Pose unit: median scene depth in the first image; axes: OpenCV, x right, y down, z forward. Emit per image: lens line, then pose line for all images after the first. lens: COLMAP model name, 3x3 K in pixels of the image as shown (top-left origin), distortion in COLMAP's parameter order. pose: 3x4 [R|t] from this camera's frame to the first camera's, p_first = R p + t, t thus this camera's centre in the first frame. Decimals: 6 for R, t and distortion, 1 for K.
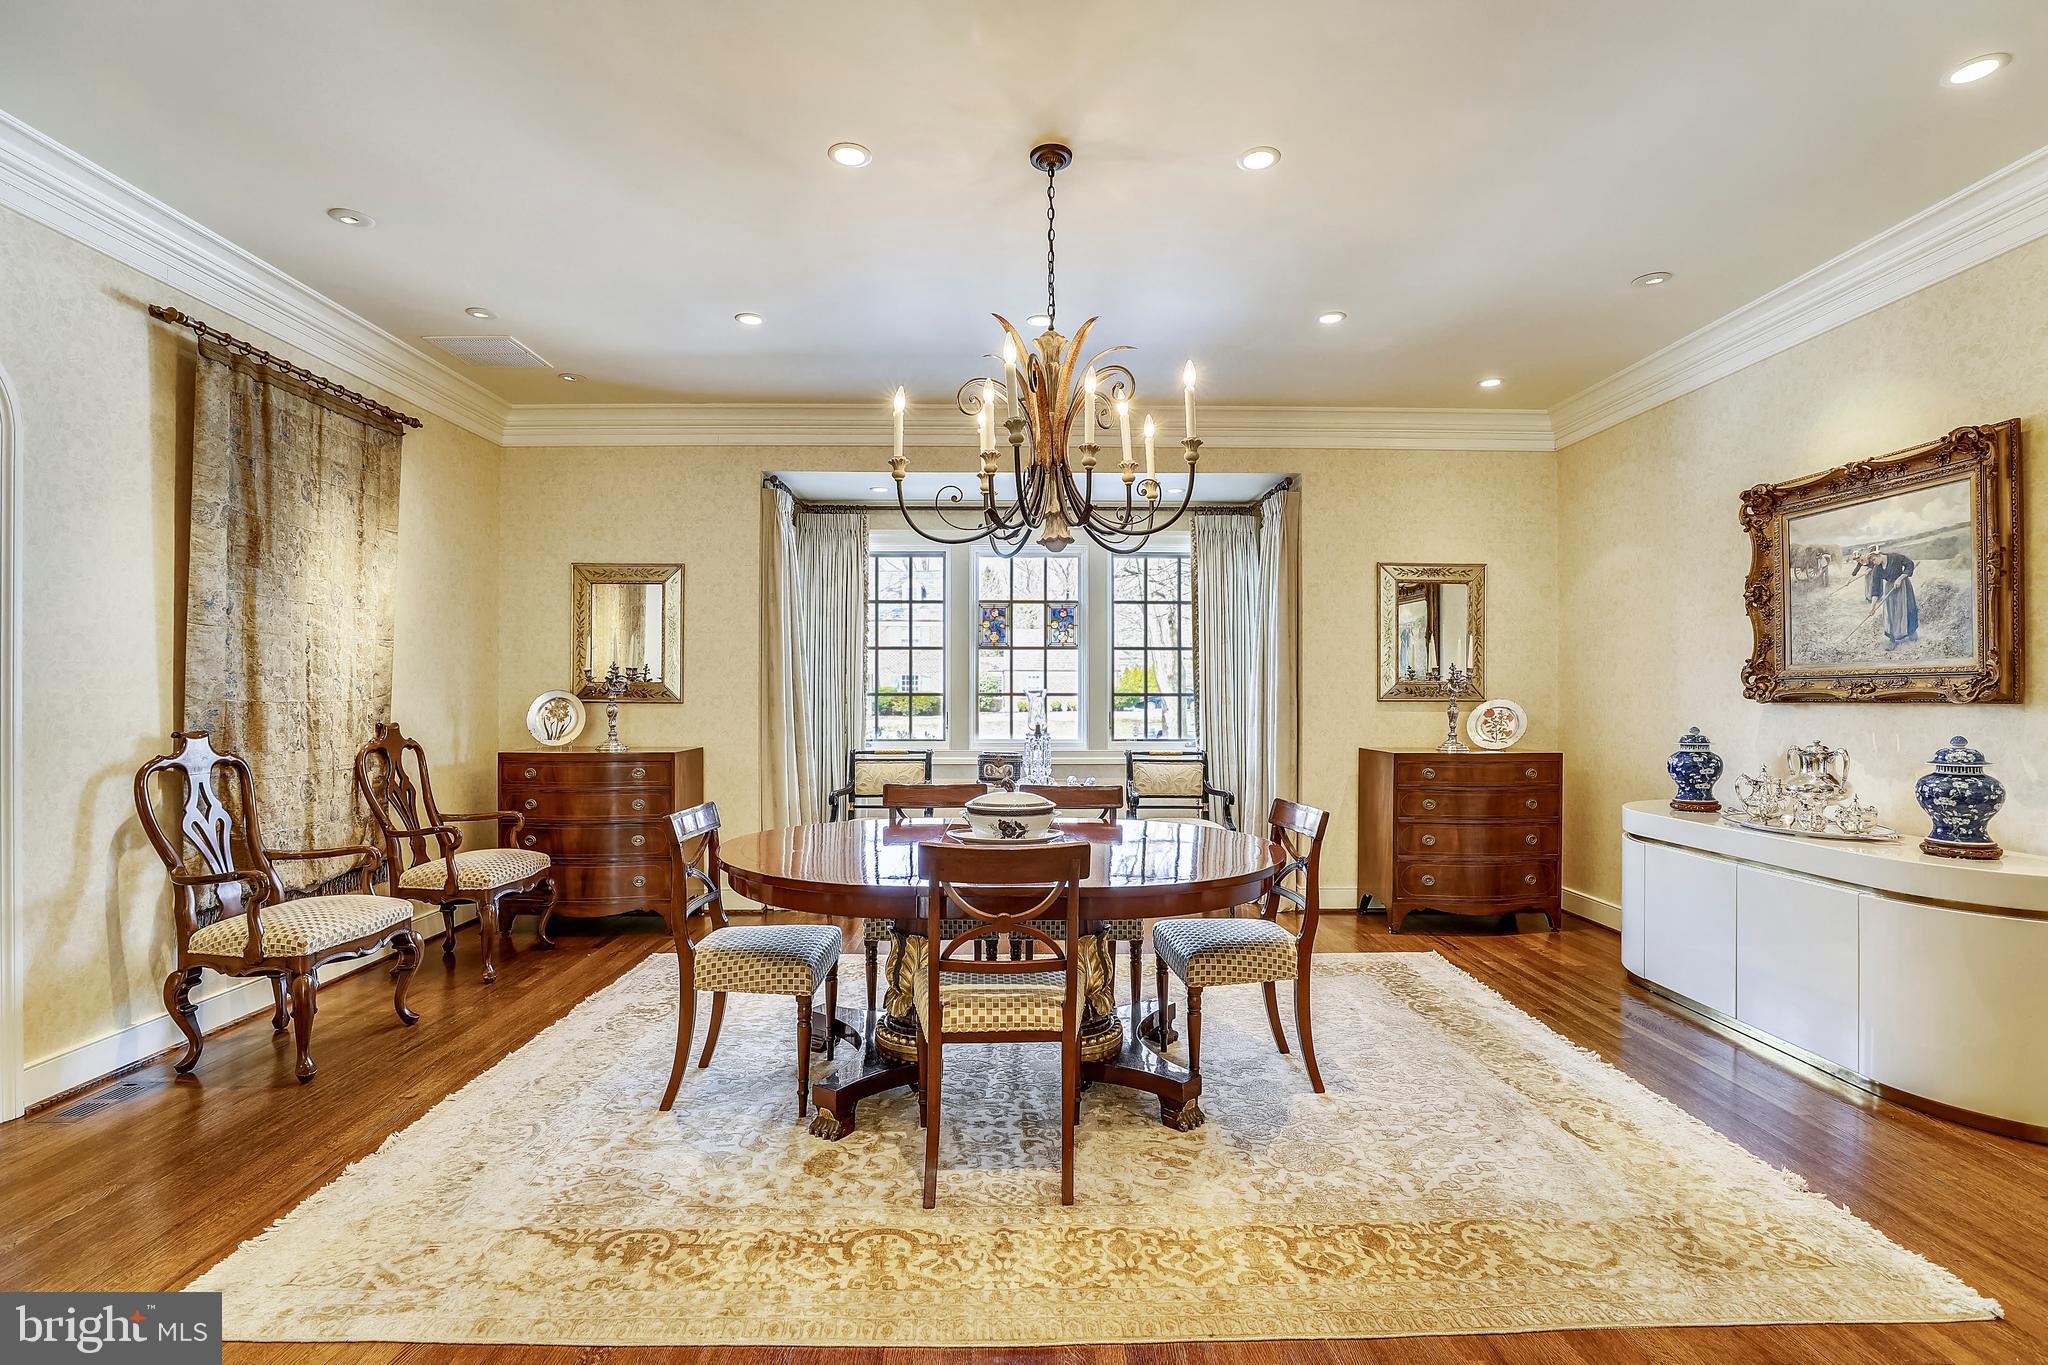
lens RADIAL K [[978.0, 0, 1024.0], [0, 978.0, 682.5], [0, 0, 1]] dist [-0.002225, -0.000309]
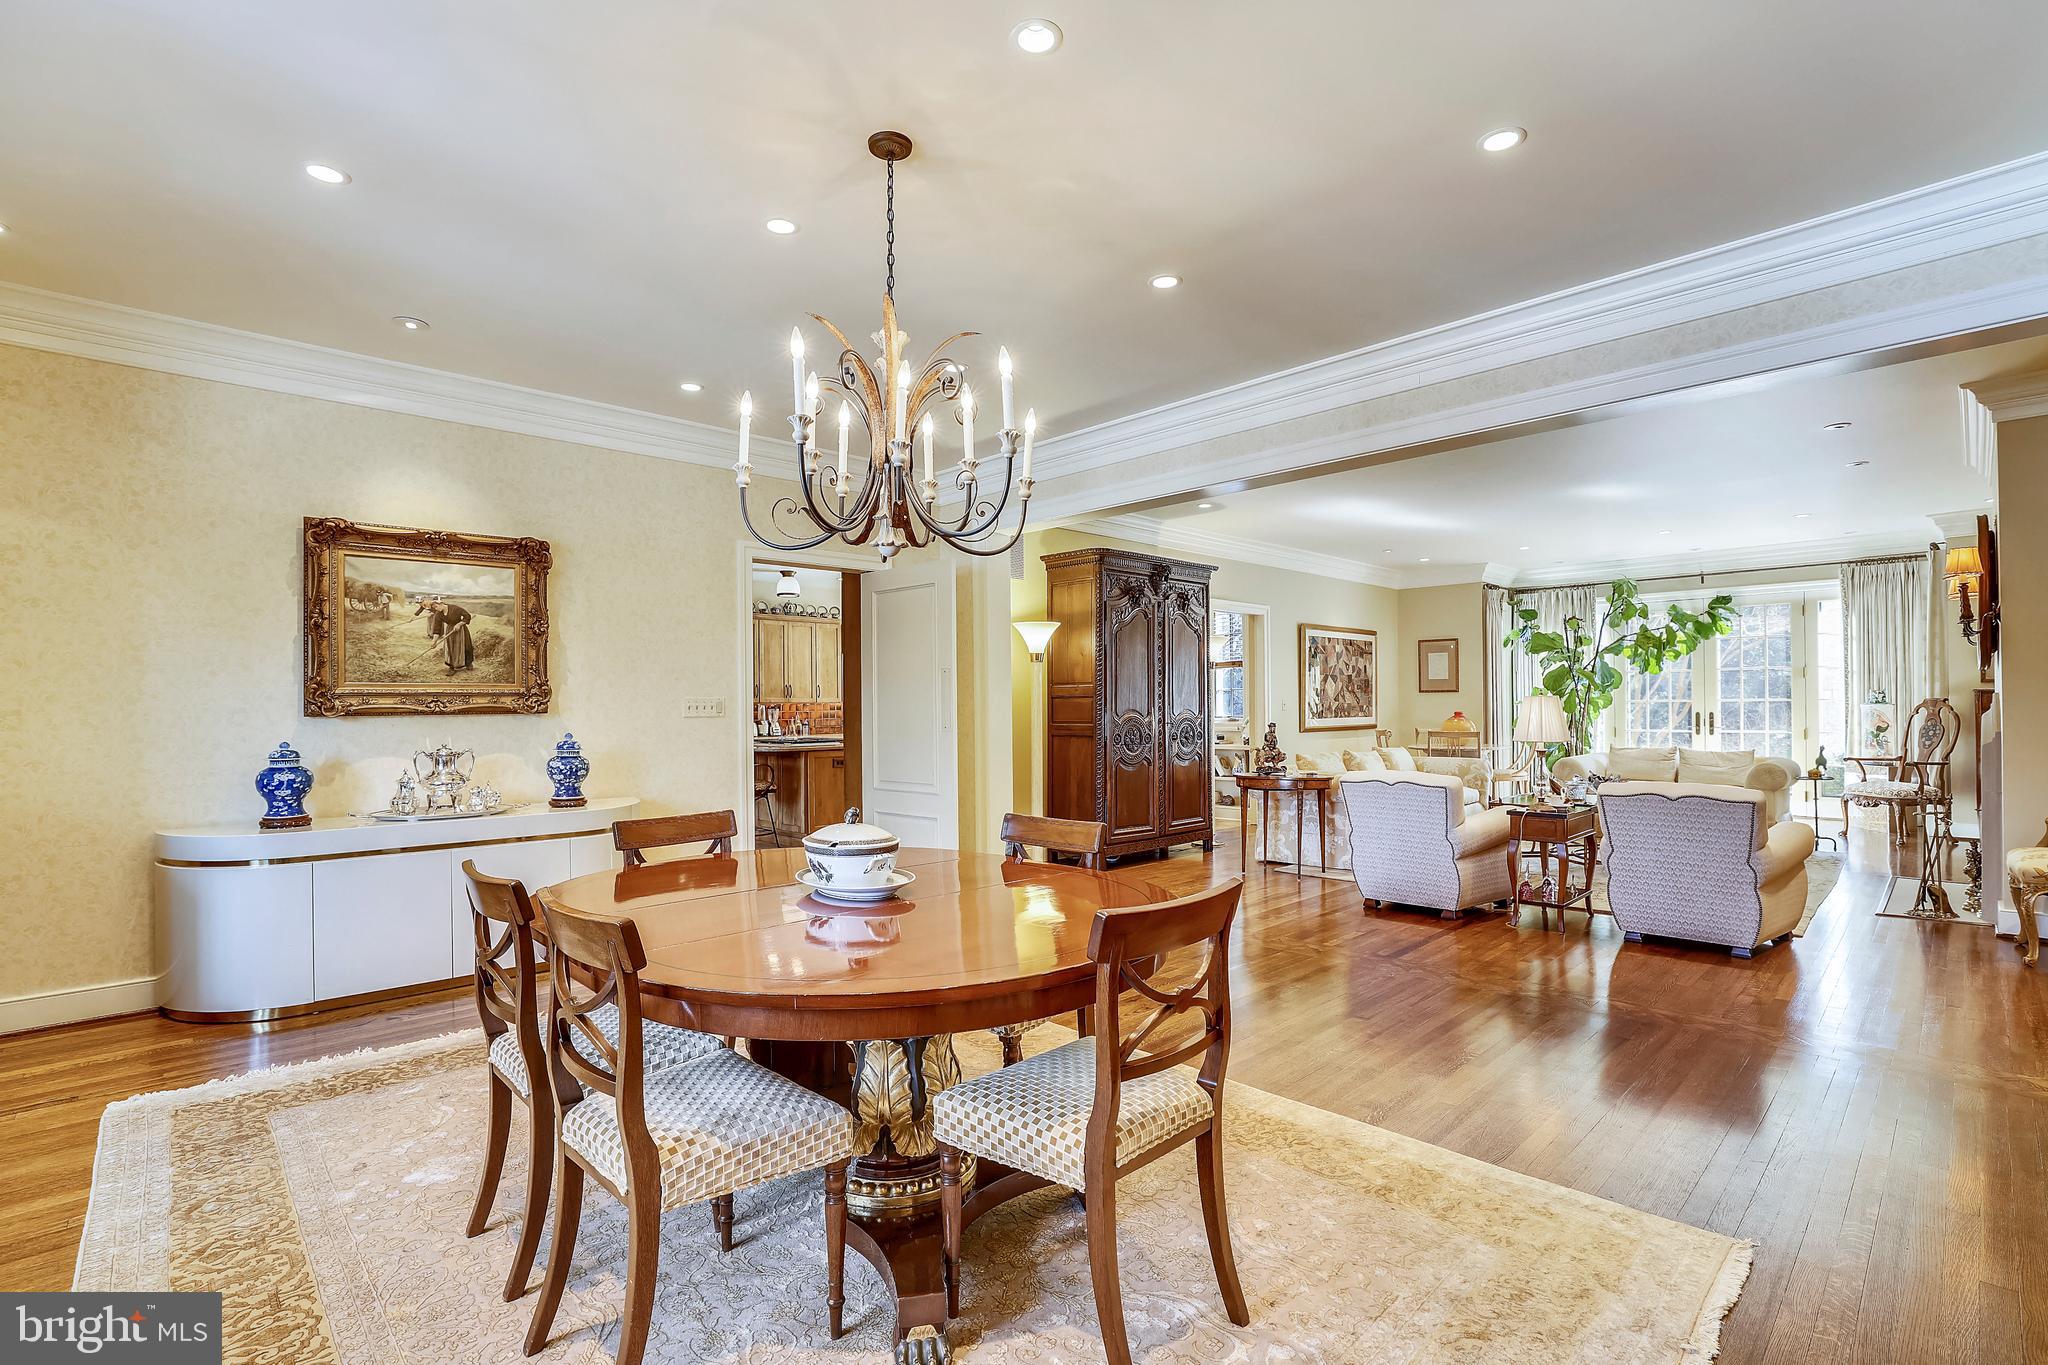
lens RADIAL K [[981.7, 0, 1024.0], [0, 981.7, 682.5], [0, 0, 1]] dist [0.000249, 0.000009]
pose [[-0.669399, 0.028198, 0.742368, -0.646524], [0.000073, 0.999282, -0.037891, 0.027185], [-0.742903, -0.025310, -0.668920, 1.298897]]
